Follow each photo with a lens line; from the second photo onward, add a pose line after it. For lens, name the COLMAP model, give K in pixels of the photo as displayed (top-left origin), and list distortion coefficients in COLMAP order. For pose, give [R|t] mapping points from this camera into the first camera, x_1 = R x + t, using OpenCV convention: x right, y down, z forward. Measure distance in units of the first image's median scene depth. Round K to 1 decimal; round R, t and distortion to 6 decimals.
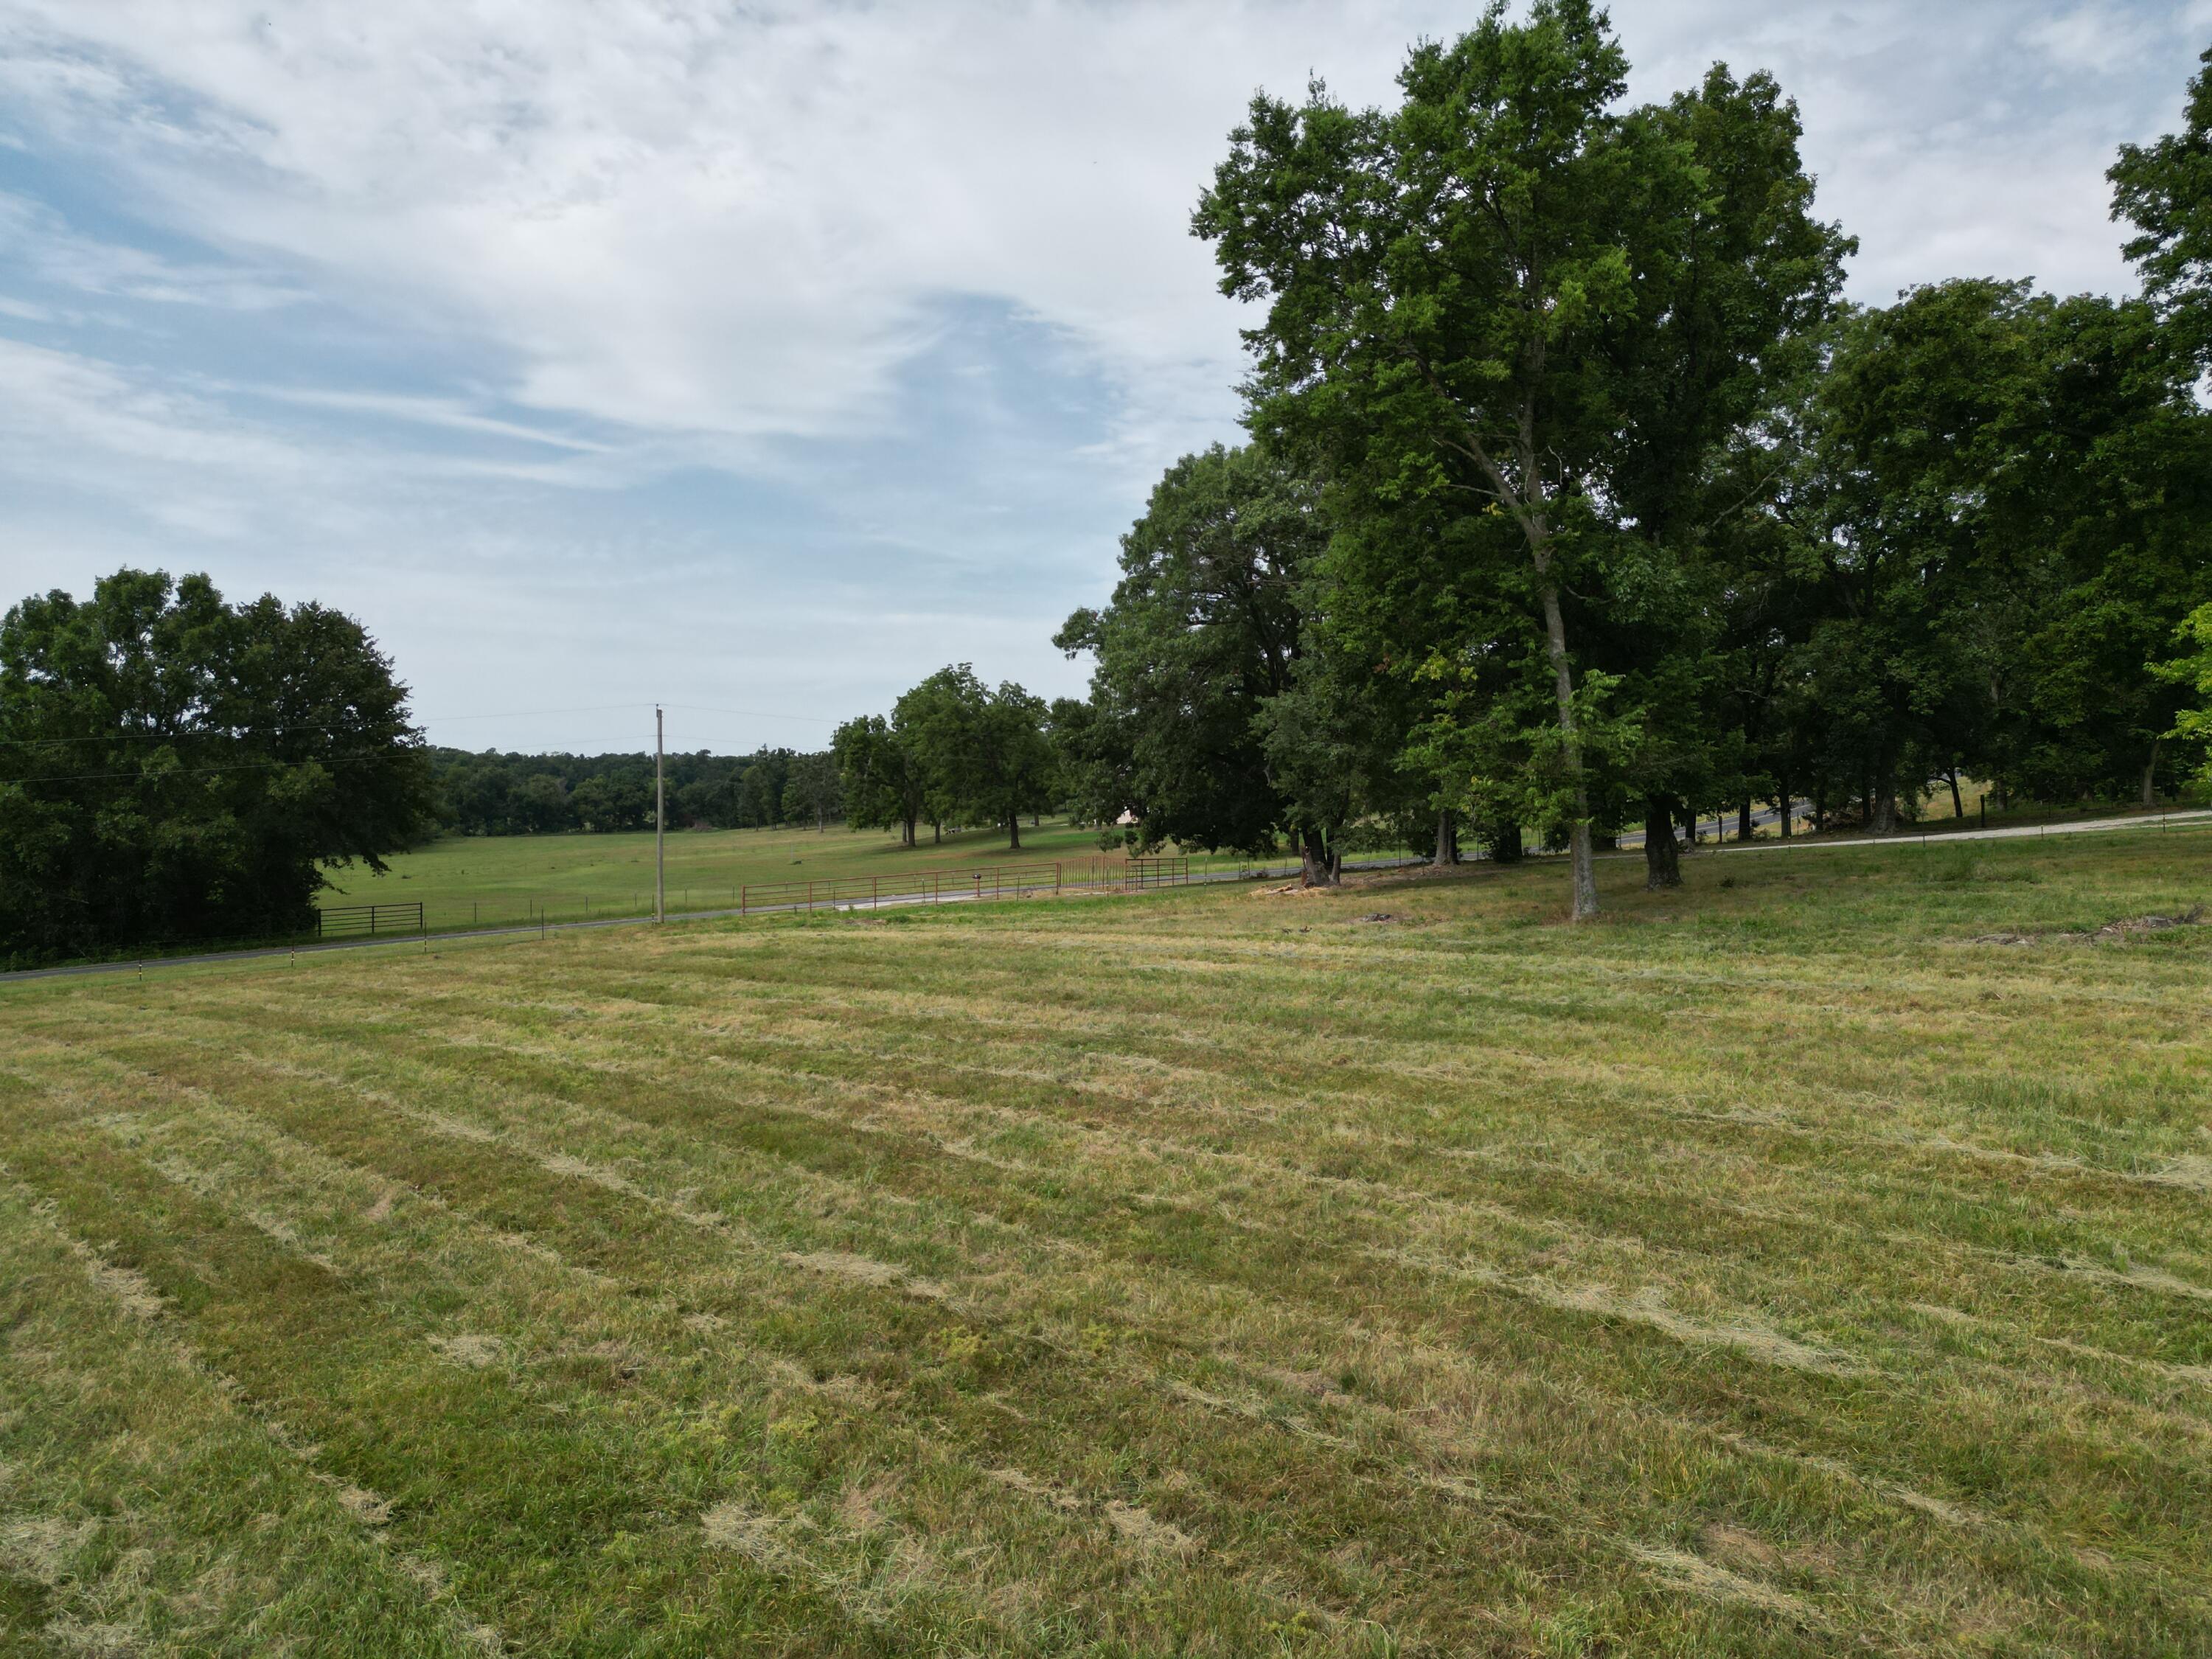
lens RADIAL K [[1558.3, 0, 1110.8], [0, 1558.3, 816.3], [0, 0, 1]] dist [0.061548, -0.052331]
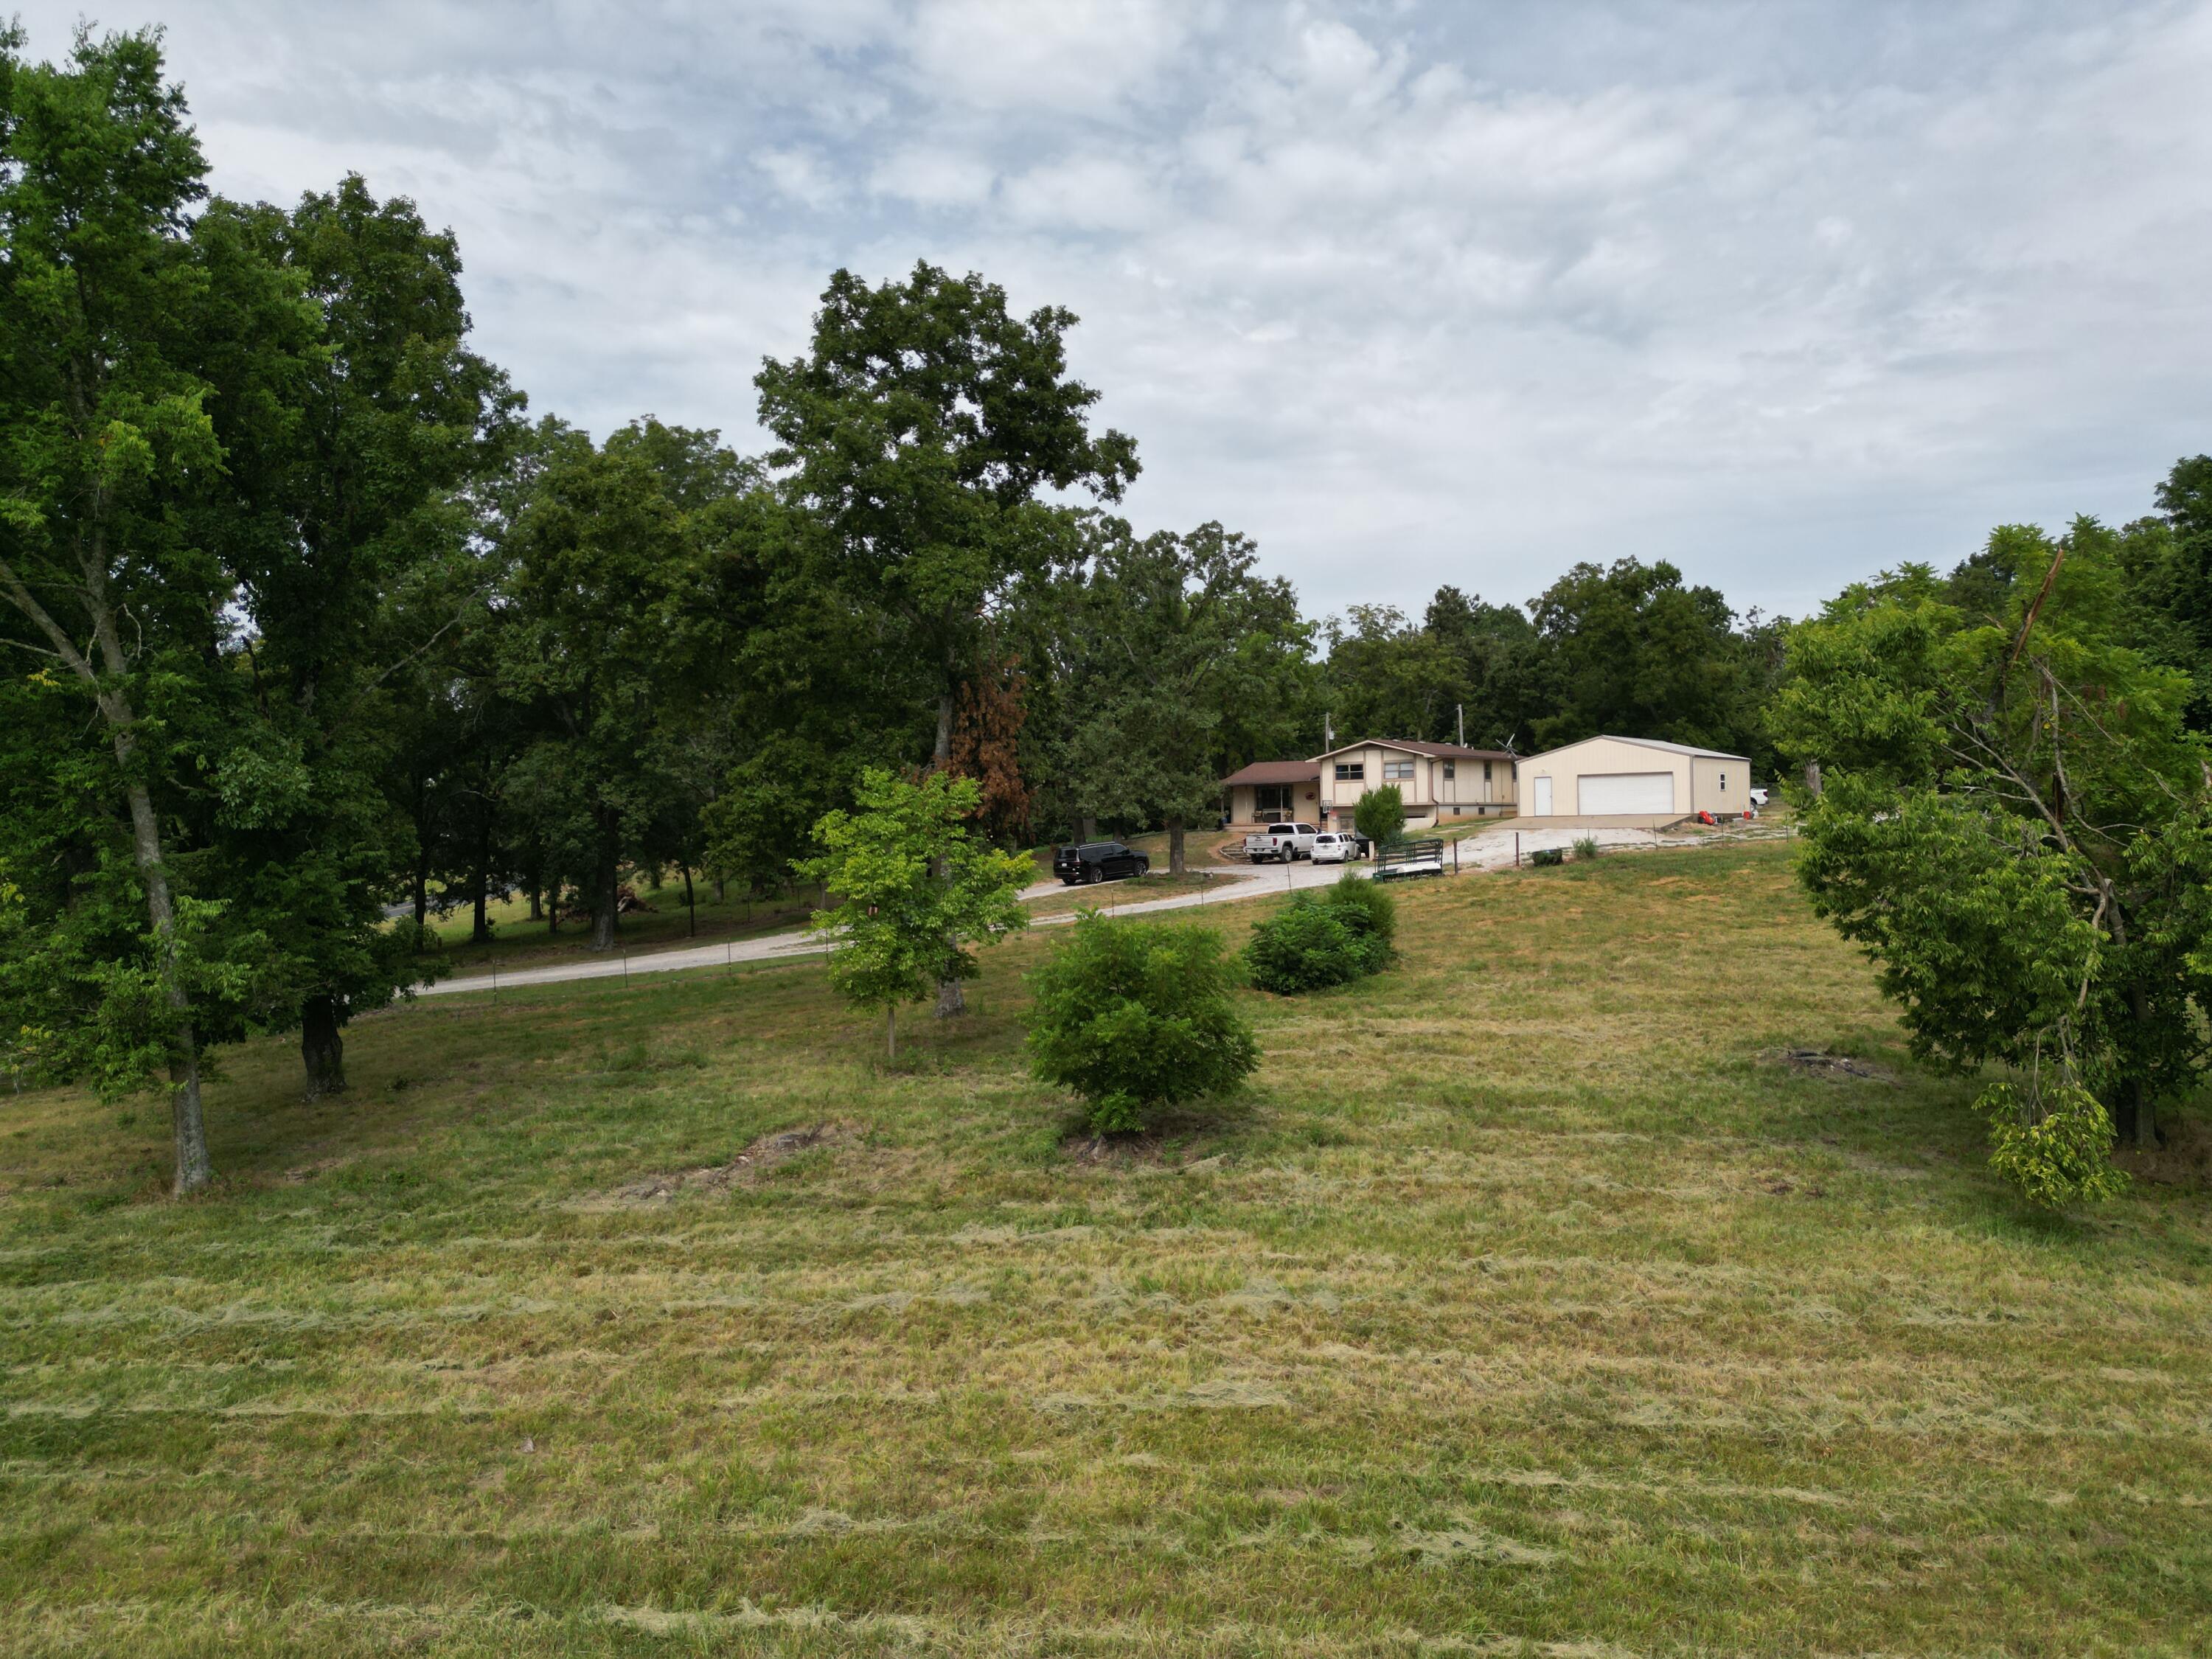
lens RADIAL K [[1558.3, 0, 1042.5], [0, 1558.3, 789.5], [0, 0, 1]] dist [0.061548, -0.052331]
pose [[0.769604, 0.001933, 0.638518, 0.118660], [0.012299, 0.999765, -0.017850, -0.115869], [-0.638403, 0.021591, 0.769400, 0.096292]]
